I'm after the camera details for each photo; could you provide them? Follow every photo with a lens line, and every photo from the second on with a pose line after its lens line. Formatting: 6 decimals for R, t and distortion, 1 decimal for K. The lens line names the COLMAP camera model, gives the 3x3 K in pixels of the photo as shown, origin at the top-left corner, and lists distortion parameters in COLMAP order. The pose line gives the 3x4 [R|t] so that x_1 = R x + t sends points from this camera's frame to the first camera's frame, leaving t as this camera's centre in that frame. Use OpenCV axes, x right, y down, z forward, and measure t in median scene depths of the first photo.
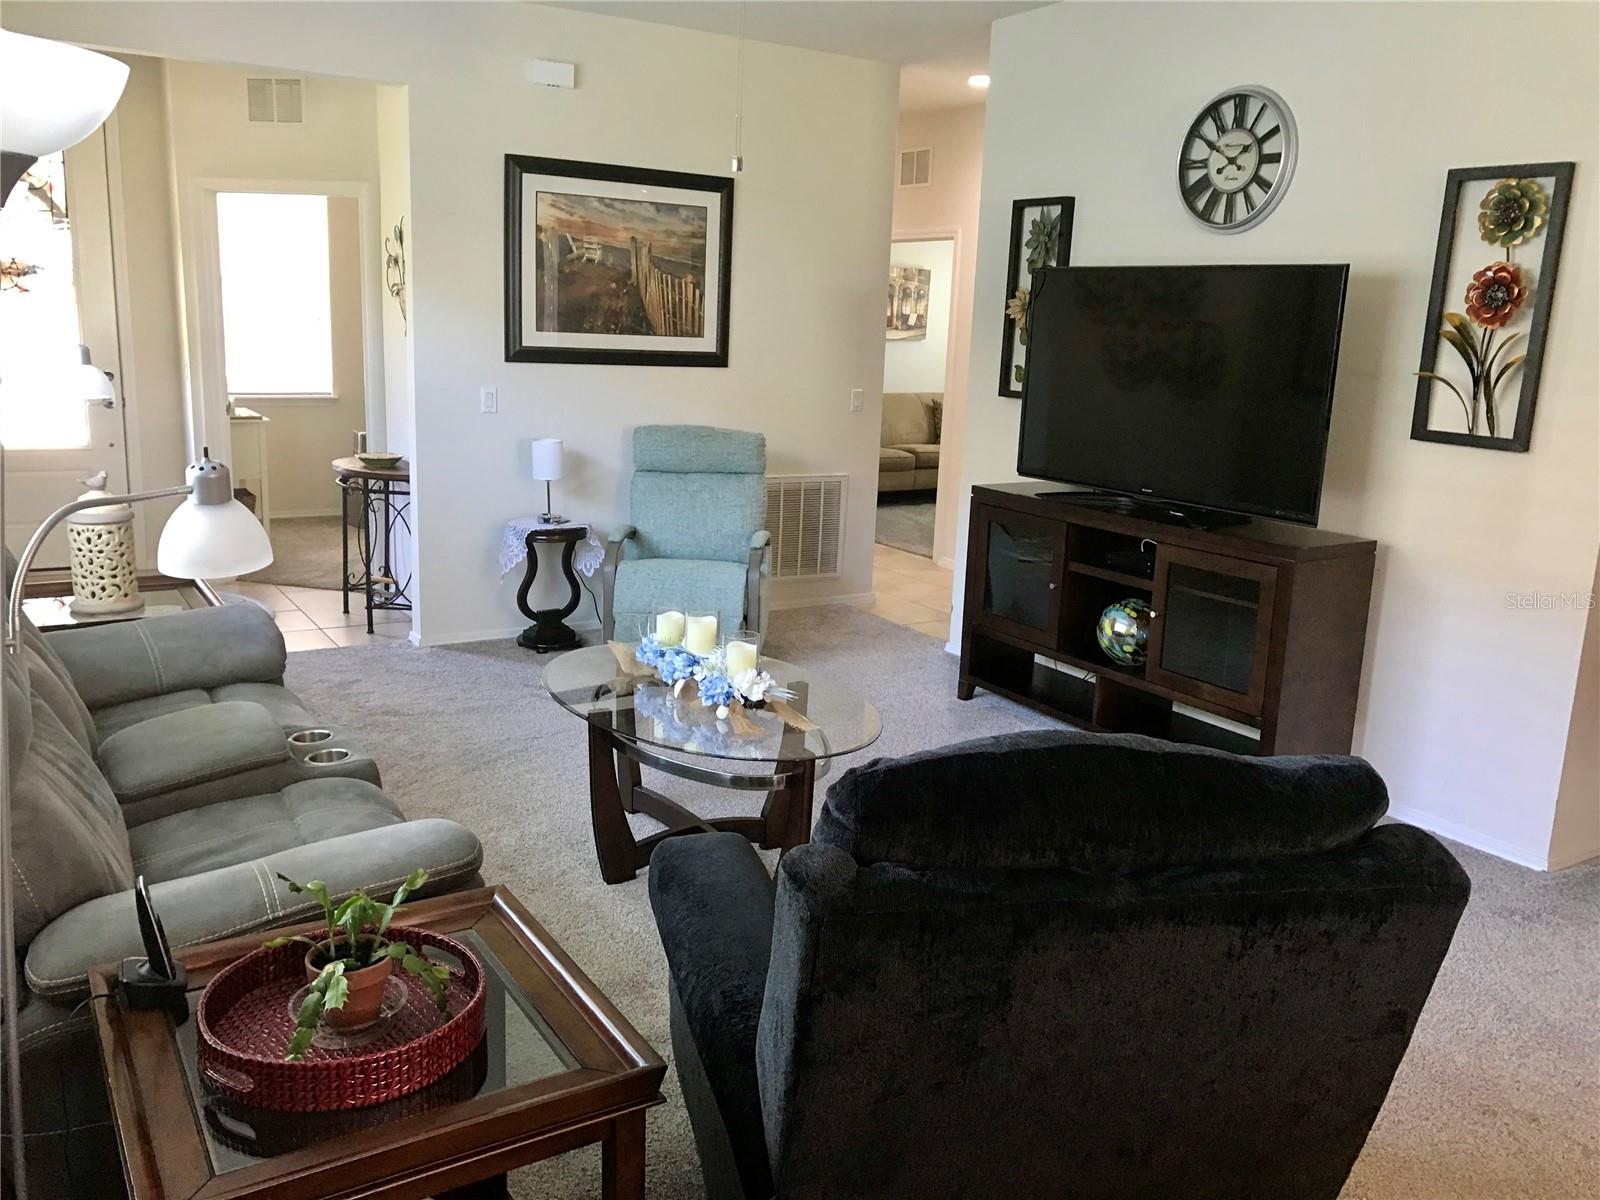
lens RADIAL K [[1297.0, 0, 800.0], [0, 1297.0, 600.0], [0, 0, 1]] dist [0.052167, -0.072787]
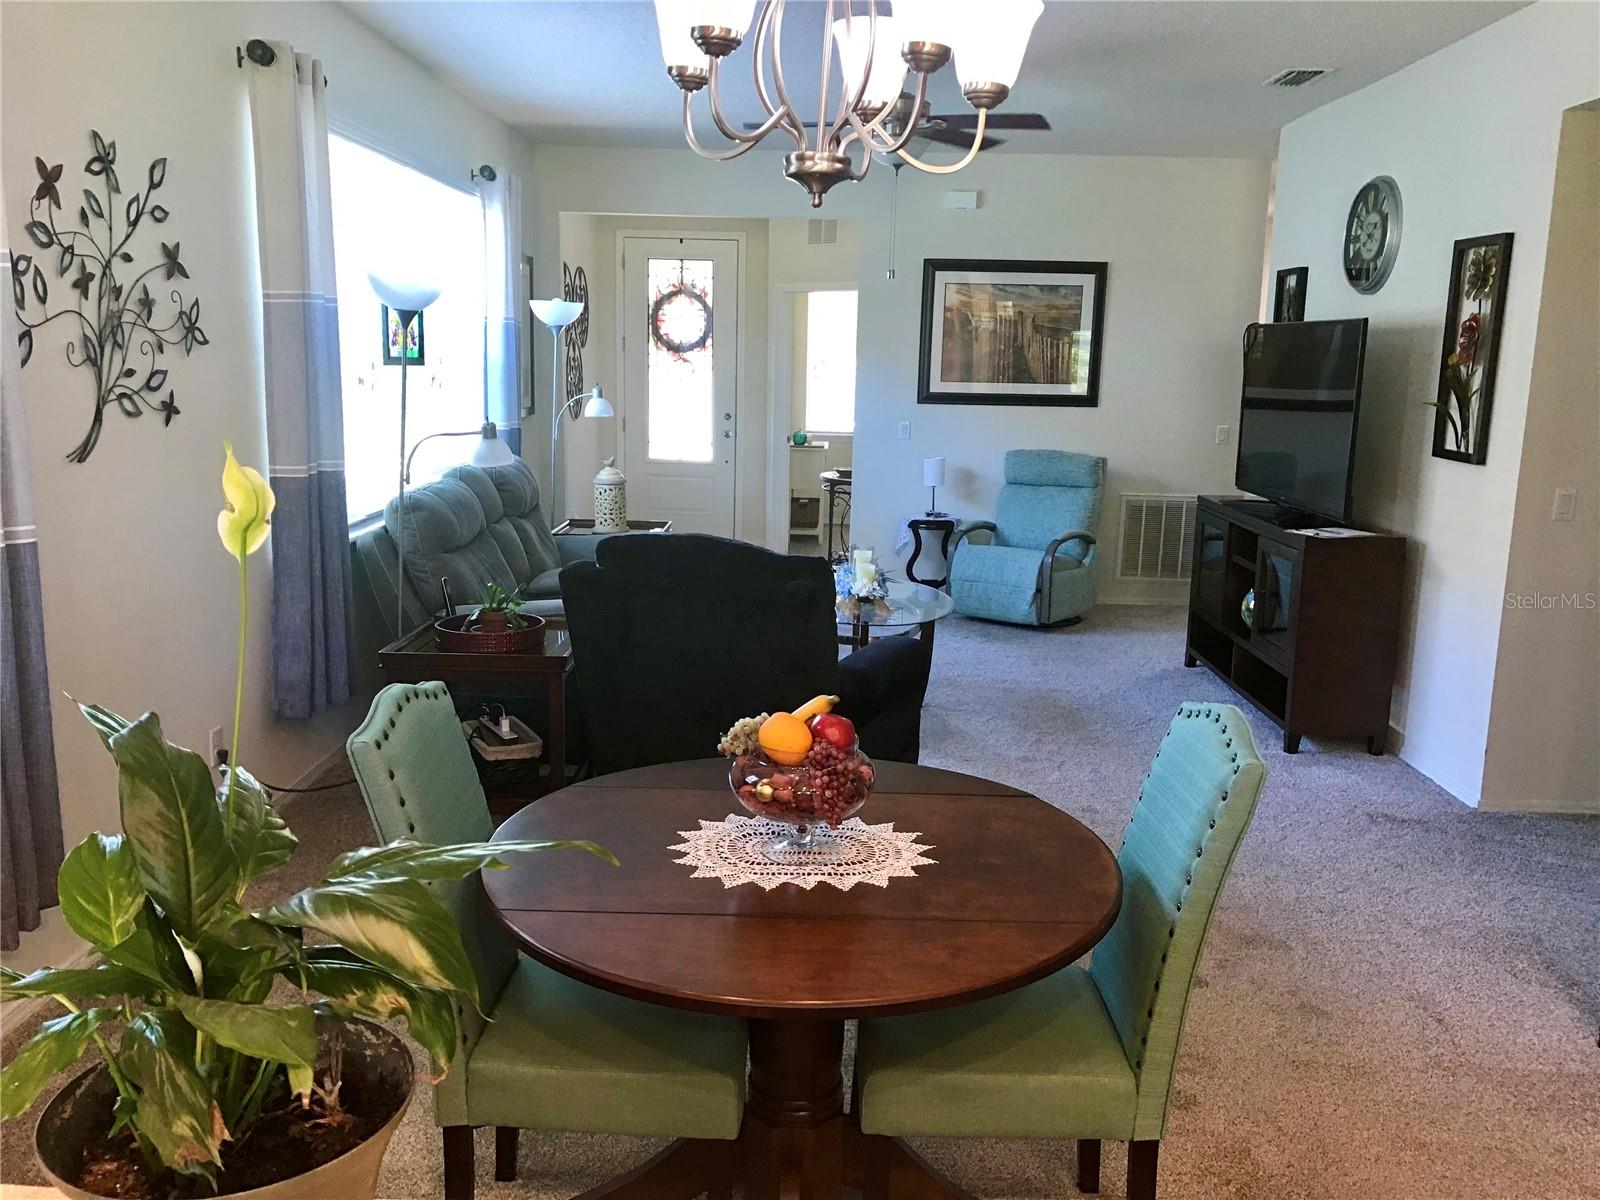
lens RADIAL K [[1330.0, 0, 800.0], [0, 1330.0, 600.0], [0, 0, 1]] dist [0.020869, -0.001612]
pose [[0.833941, 0.077251, -0.546420, 0.452625], [-0.103458, 0.994483, -0.017300, 0.065568], [0.542069, 0.070959, 0.837333, -0.254731]]
